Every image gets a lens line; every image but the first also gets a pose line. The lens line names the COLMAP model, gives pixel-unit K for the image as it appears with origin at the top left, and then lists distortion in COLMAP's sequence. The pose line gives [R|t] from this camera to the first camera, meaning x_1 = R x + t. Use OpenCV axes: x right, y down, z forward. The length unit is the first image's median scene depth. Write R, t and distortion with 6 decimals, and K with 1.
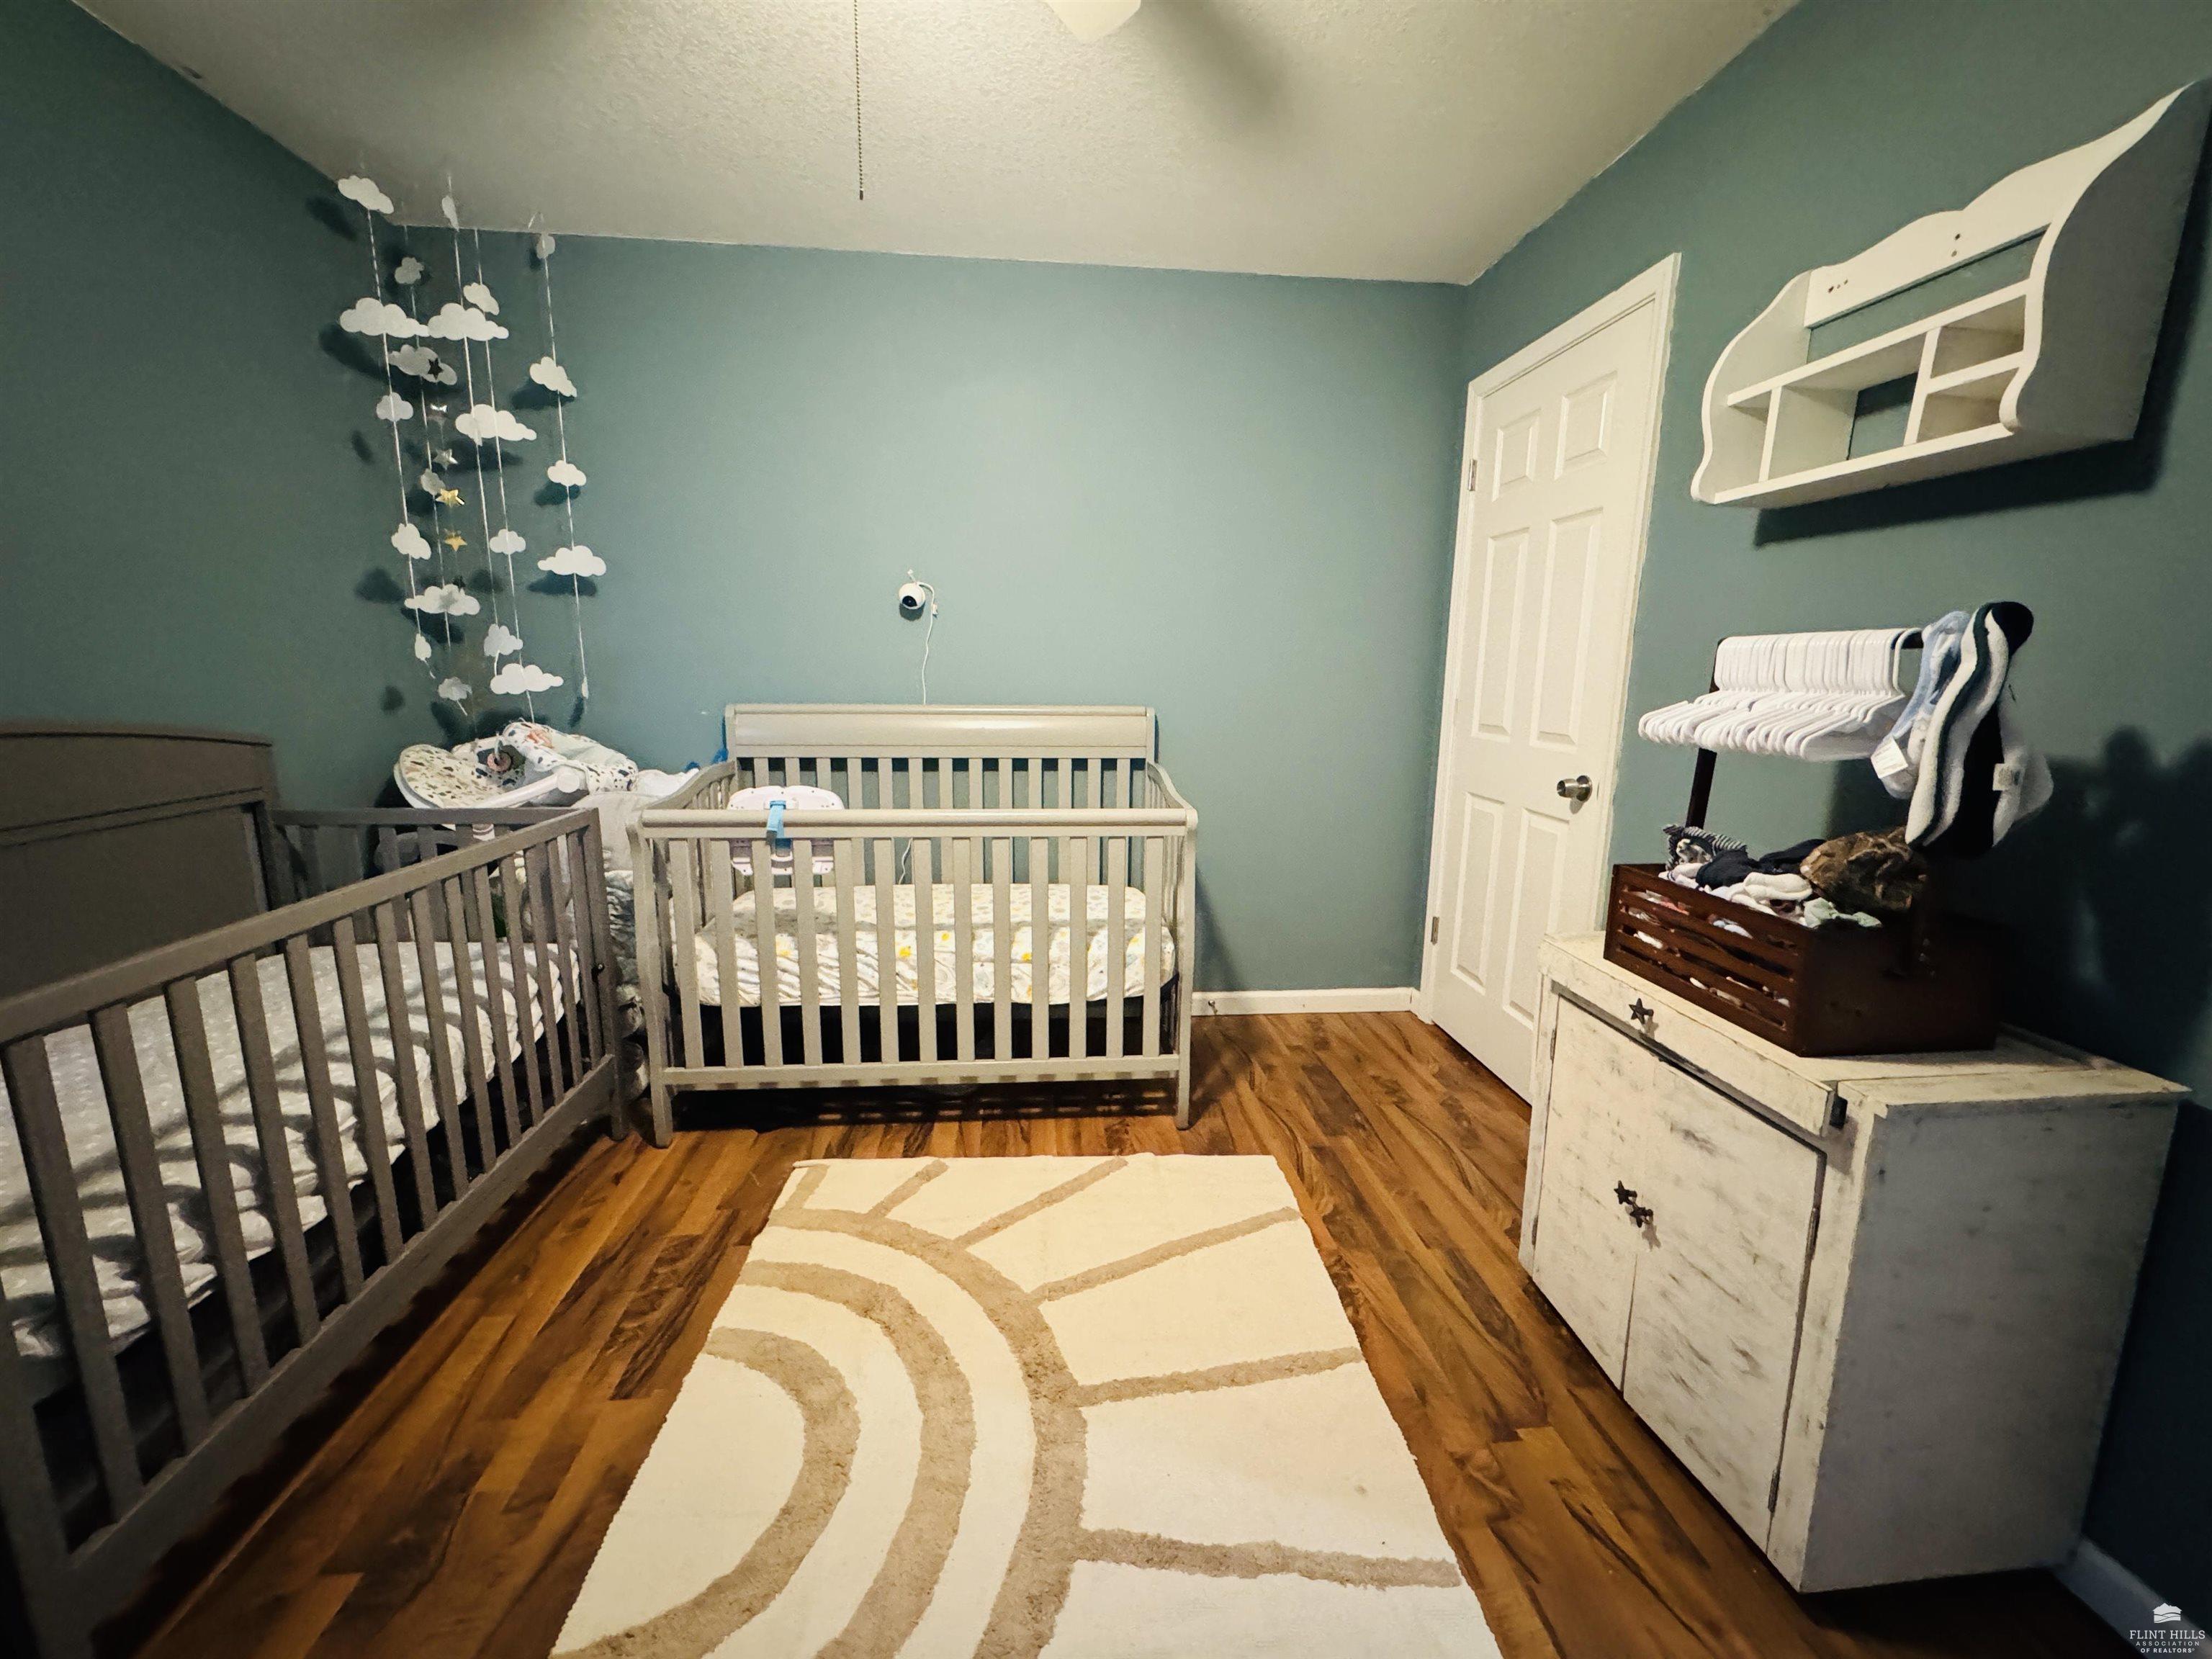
lens RADIAL K [[884.1, 0, 1104.0], [0, 884.1, 826.9], [0, 0, 1]] dist [-0.001781, 0.000545]
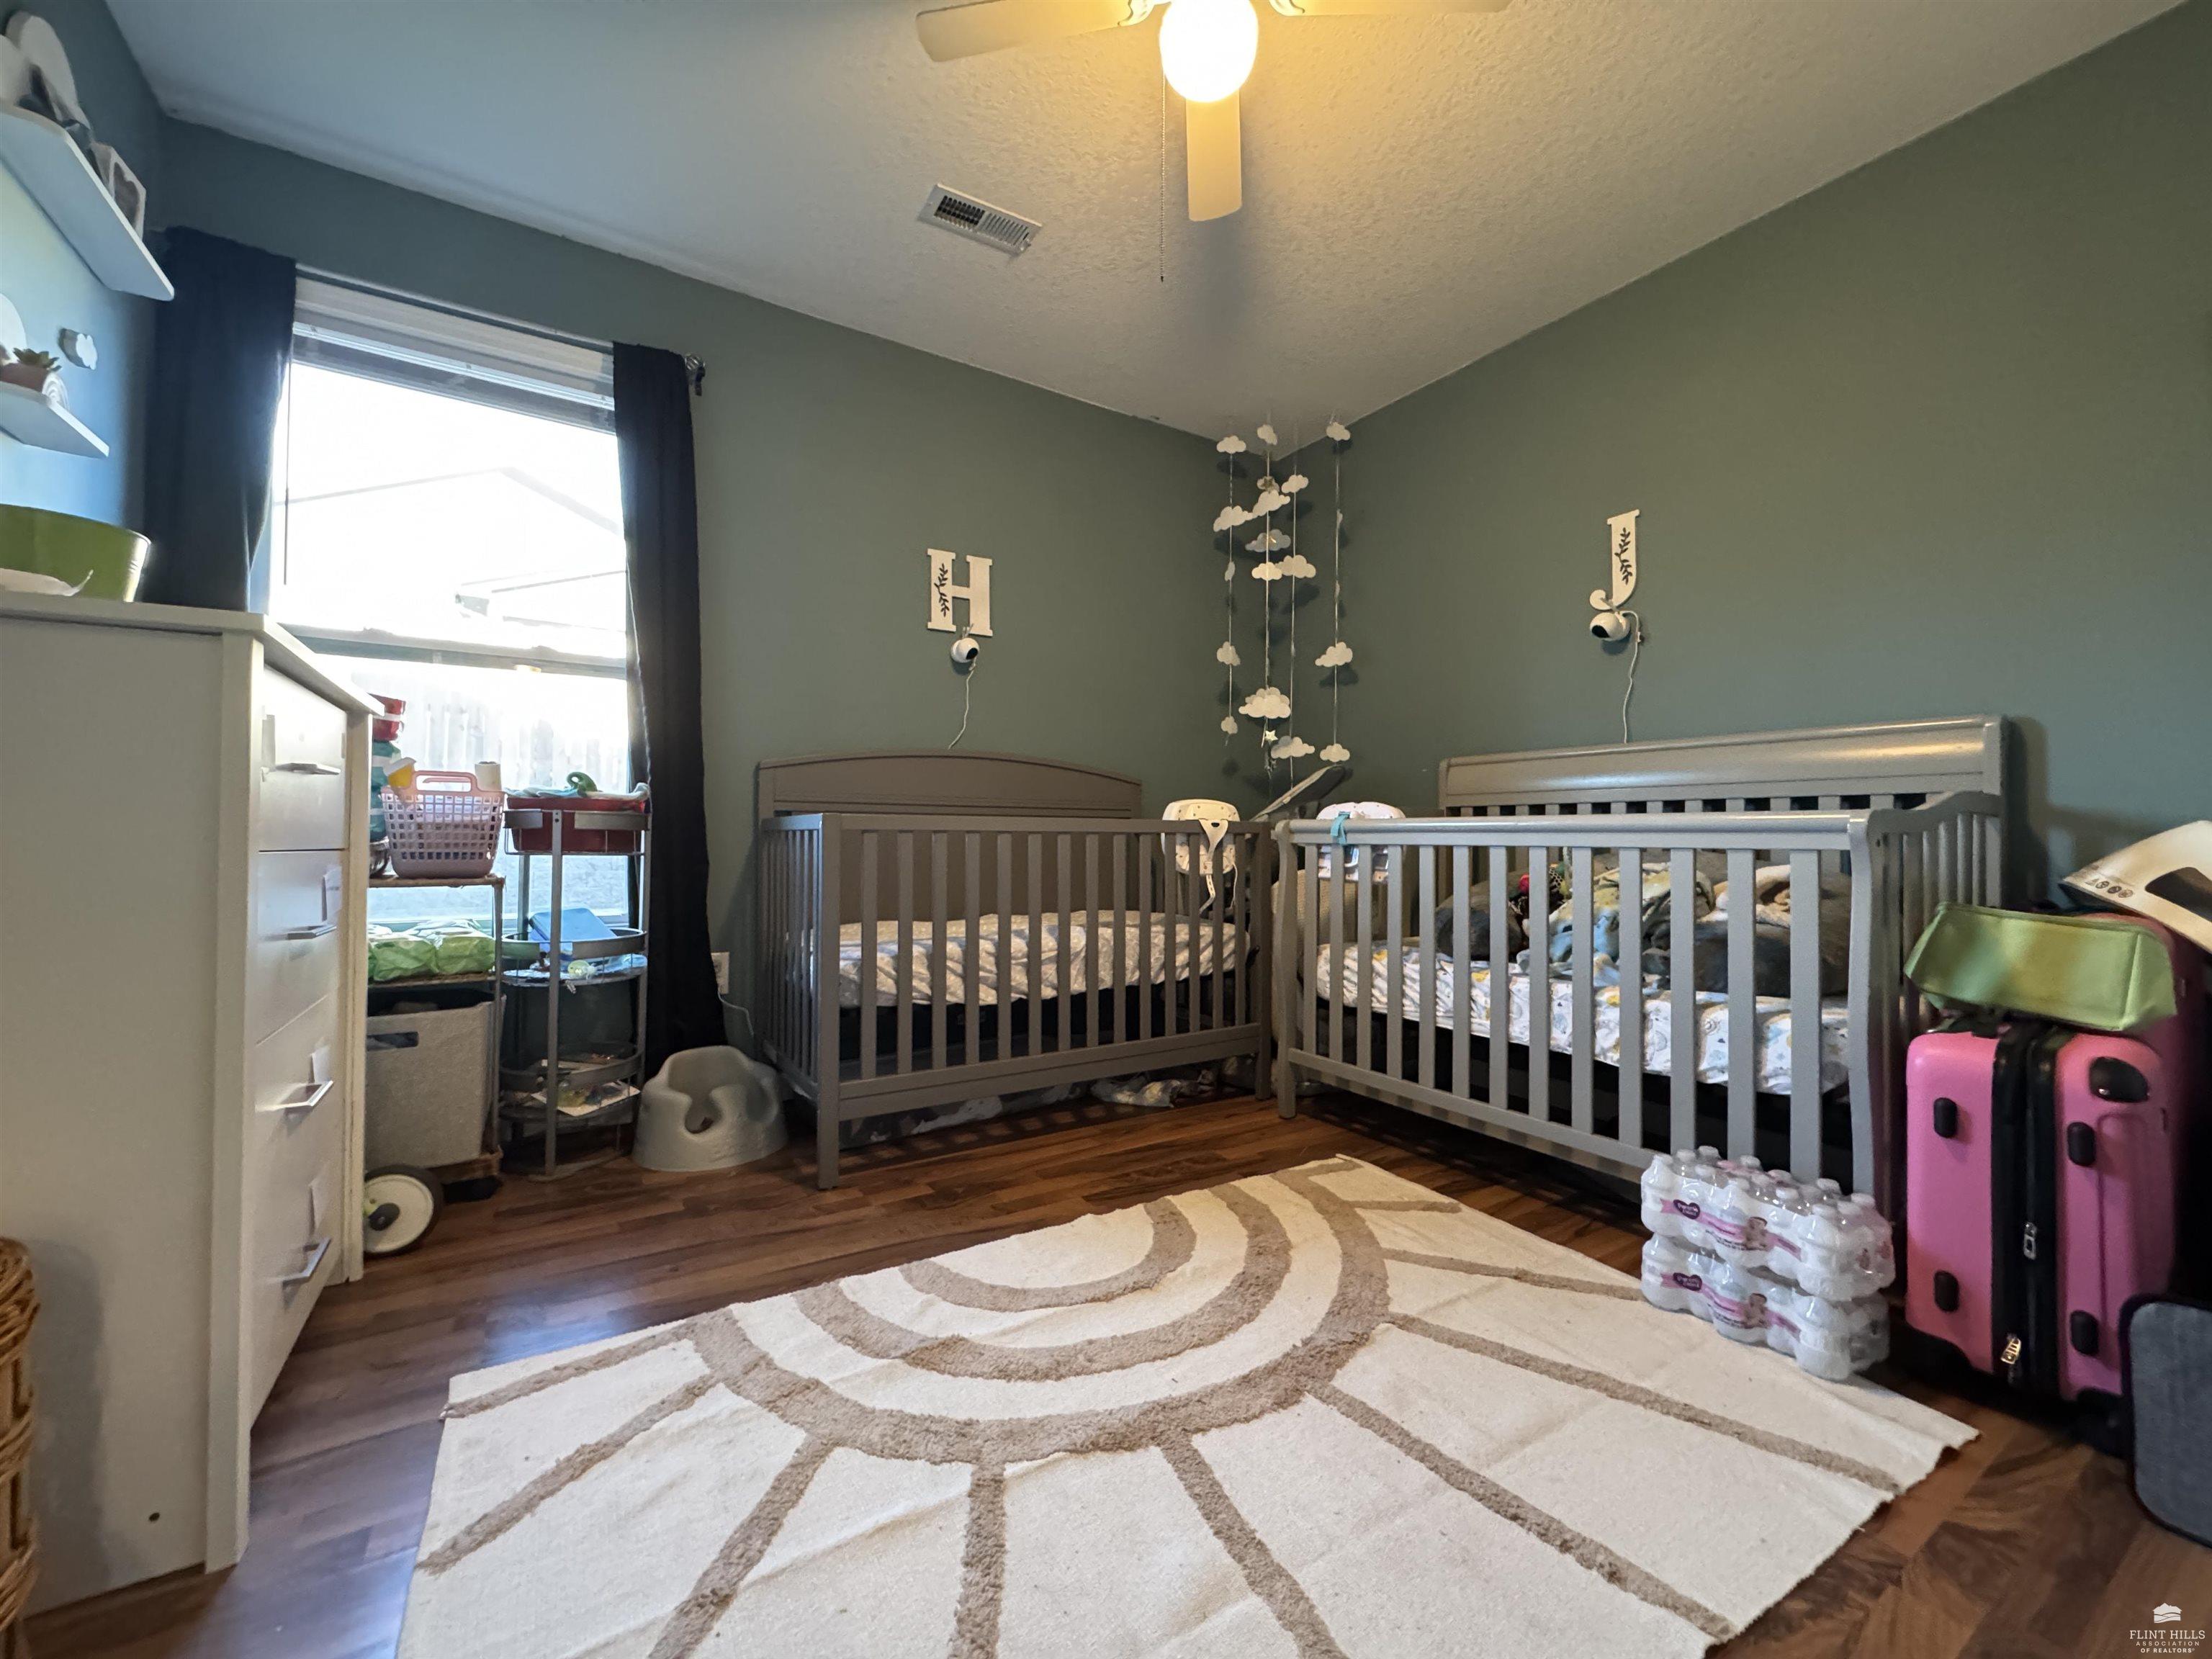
lens RADIAL K [[884.1, 0, 1104.0], [0, 884.1, 826.9], [0, 0, 1]] dist [-0.001781, 0.000545]
pose [[0.466176, -0.026919, -0.884283, 0.428630], [-0.163074, 0.979795, -0.115795, 0.168178], [0.869533, 0.198184, 0.452367, 0.220196]]
